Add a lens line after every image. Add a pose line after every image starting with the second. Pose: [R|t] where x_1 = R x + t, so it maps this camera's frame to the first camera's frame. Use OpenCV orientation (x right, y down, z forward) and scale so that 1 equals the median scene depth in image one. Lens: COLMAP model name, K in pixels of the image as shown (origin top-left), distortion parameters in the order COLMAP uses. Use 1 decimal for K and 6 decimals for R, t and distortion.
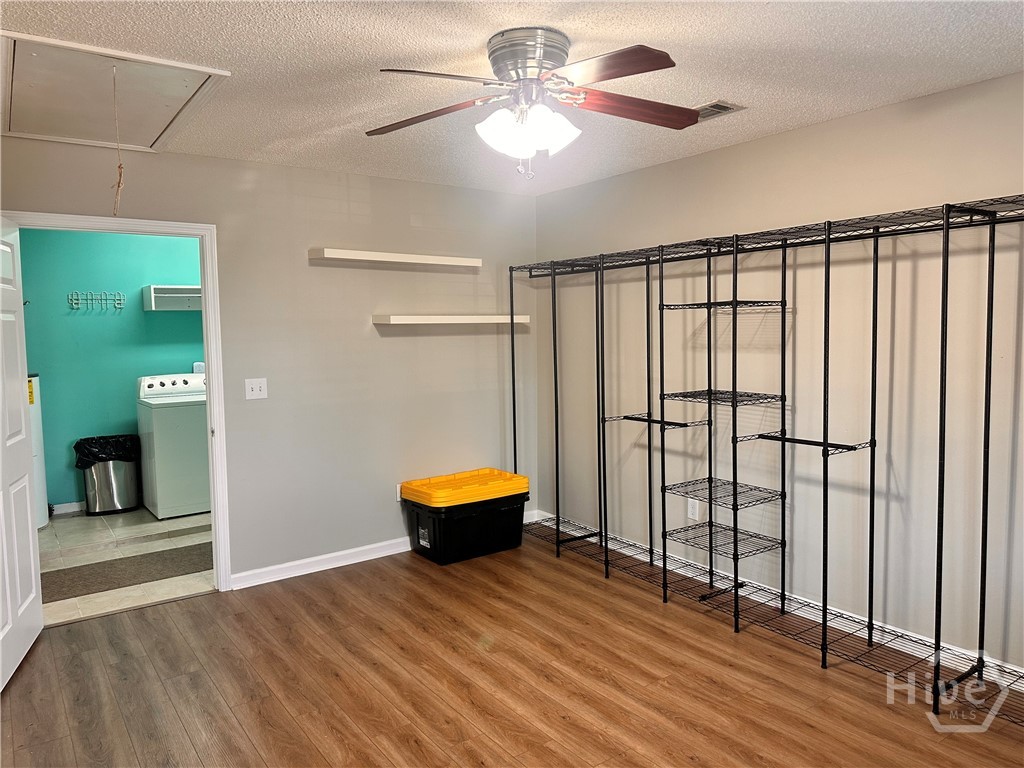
lens RADIAL K [[726.7, 0, 516.6], [0, 726.7, 383.3], [0, 0, 1]] dist [0.019401, -0.021476]
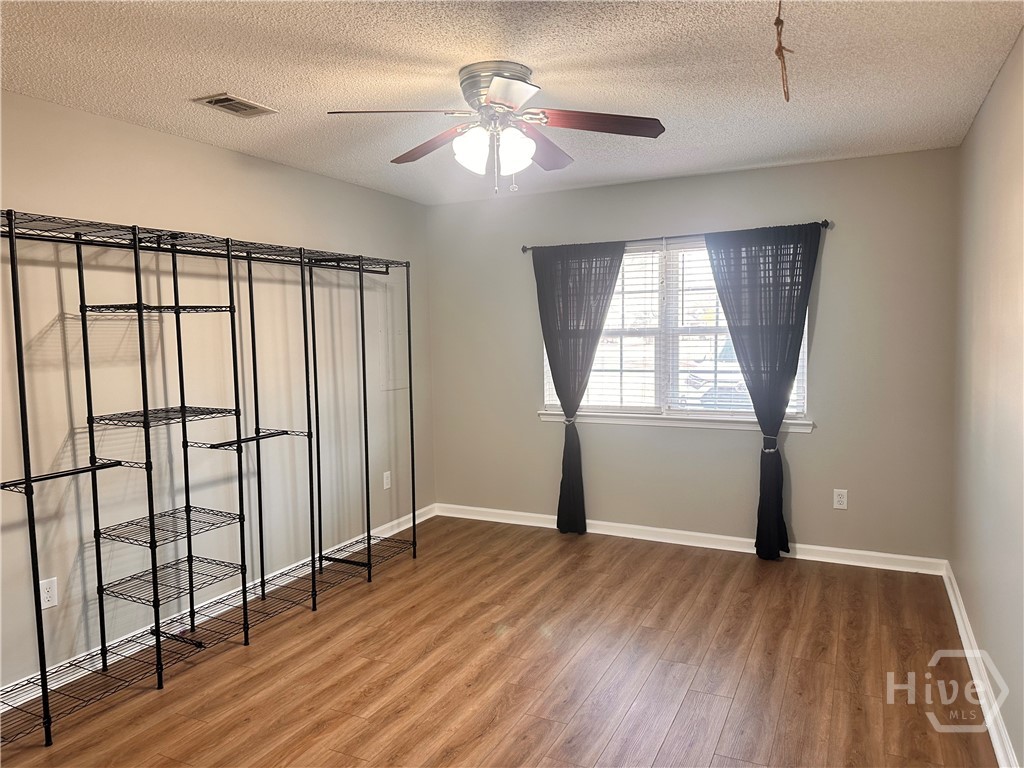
lens RADIAL K [[726.7, 0, 511.8], [0, 726.7, 387.3], [0, 0, 1]] dist [0.019401, -0.021476]
pose [[-0.478042, -0.053703, 0.876694, -0.717647], [0.085610, 0.990528, 0.107358, -0.077486], [-0.874155, 0.126375, -0.468917, 1.114873]]
